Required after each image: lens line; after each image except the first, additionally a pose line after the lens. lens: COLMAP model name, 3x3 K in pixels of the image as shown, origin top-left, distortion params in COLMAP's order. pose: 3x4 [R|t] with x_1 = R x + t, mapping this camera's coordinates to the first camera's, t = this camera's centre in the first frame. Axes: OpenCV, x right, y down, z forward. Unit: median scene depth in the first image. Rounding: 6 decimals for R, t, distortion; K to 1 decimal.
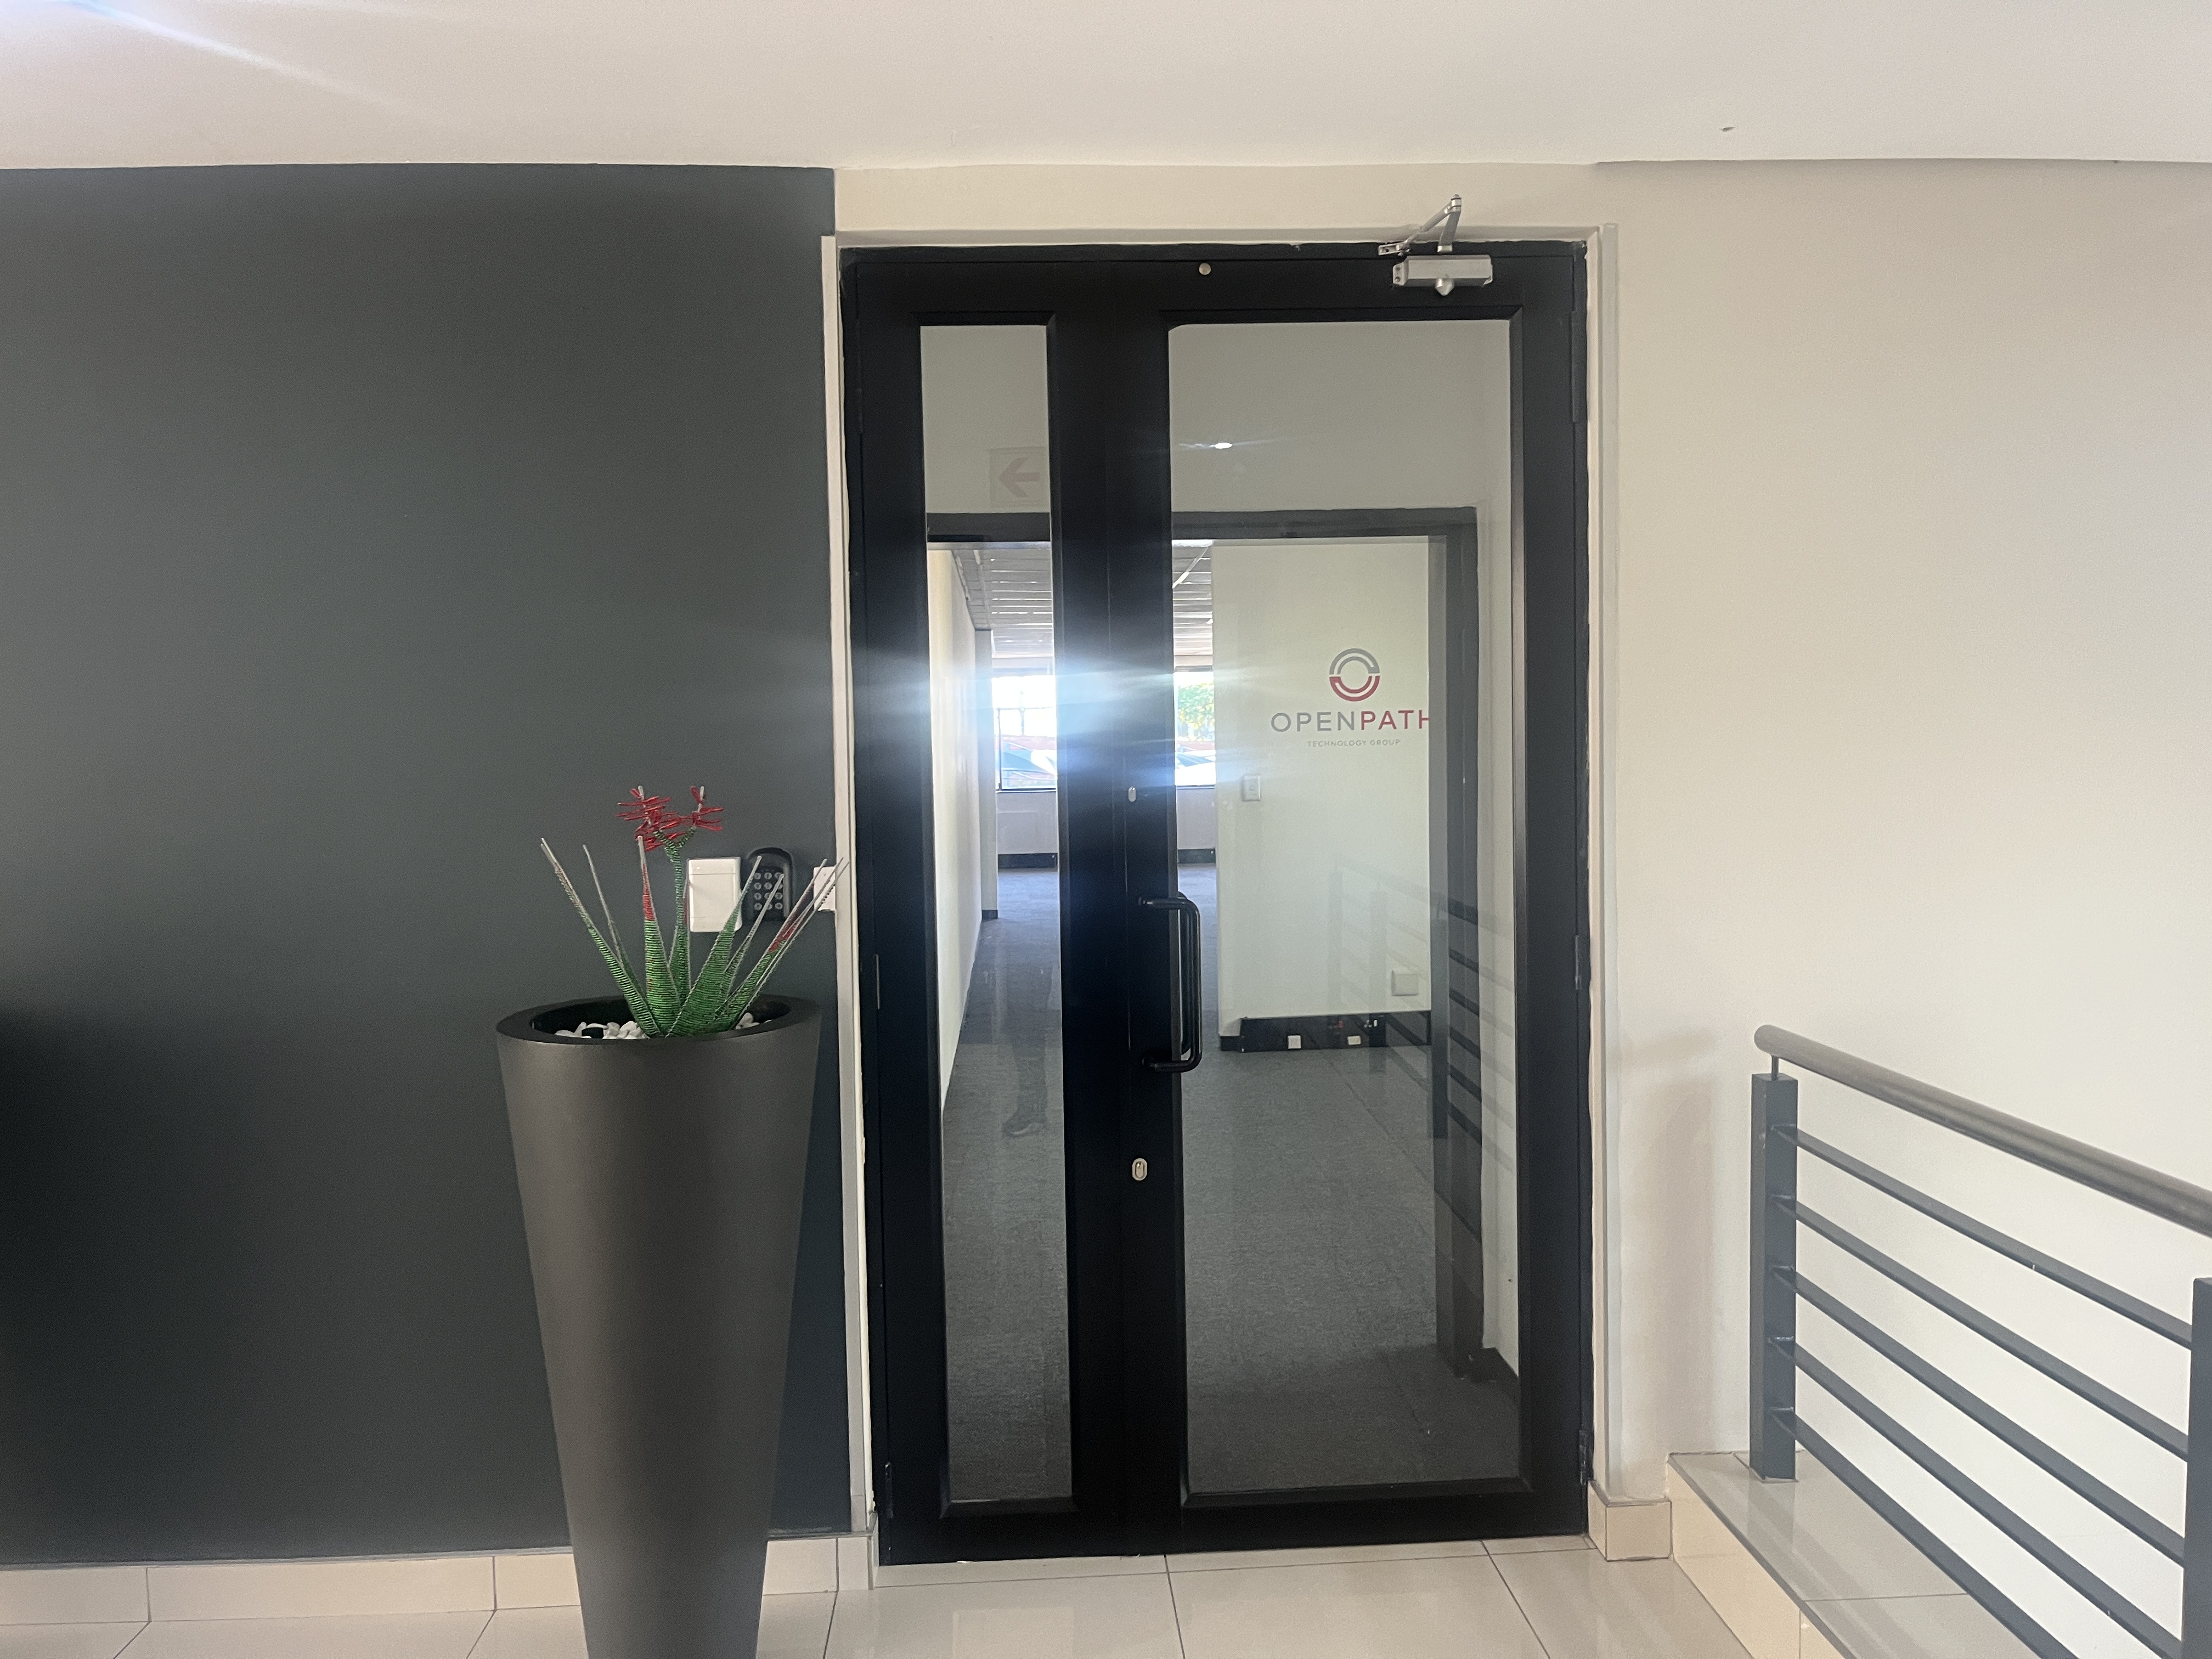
lens RADIAL K [[1659.8, 0, 1107.0], [0, 1659.8, 830.7], [0, 0, 1]] dist [0.010309, -0.007609]
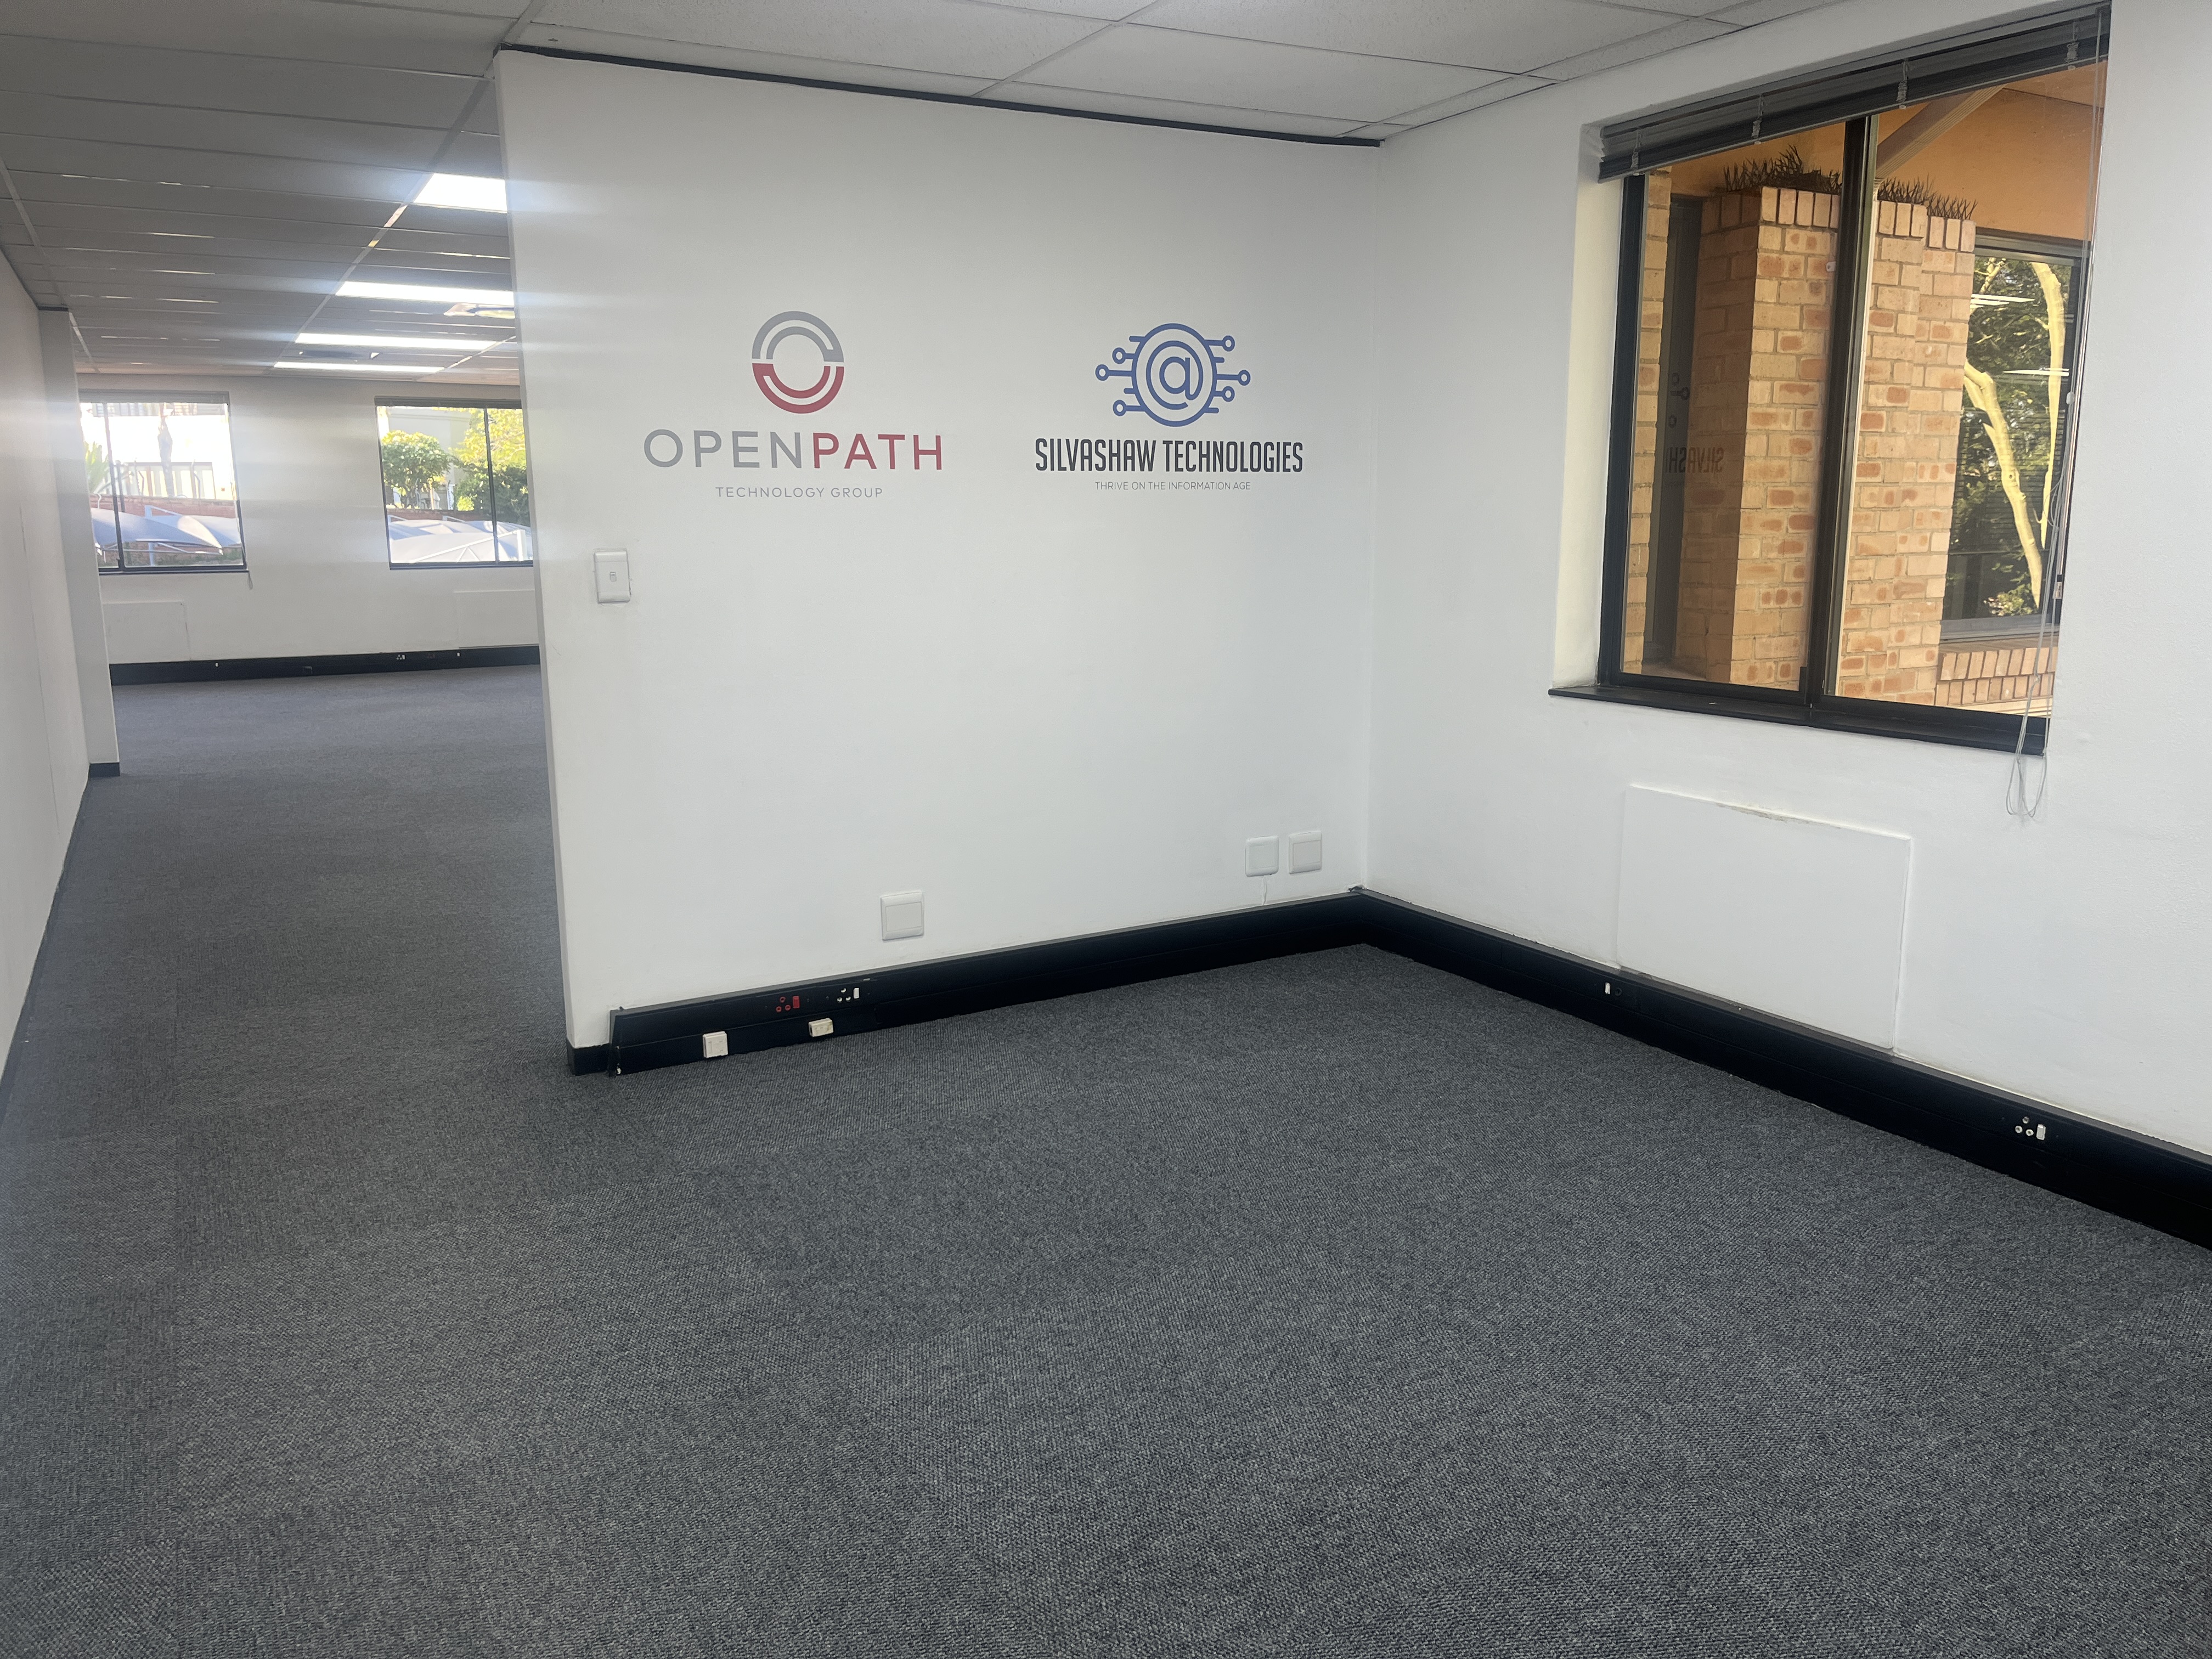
lens RADIAL K [[1659.8, 0, 1107.2], [0, 1659.8, 836.2], [0, 0, 1]] dist [0.010309, -0.007609]
pose [[0.897303, -0.067350, 0.436246, -0.005830], [0.010880, 0.991366, 0.130674, -0.011294], [-0.441281, -0.112508, 0.890288, 0.460913]]
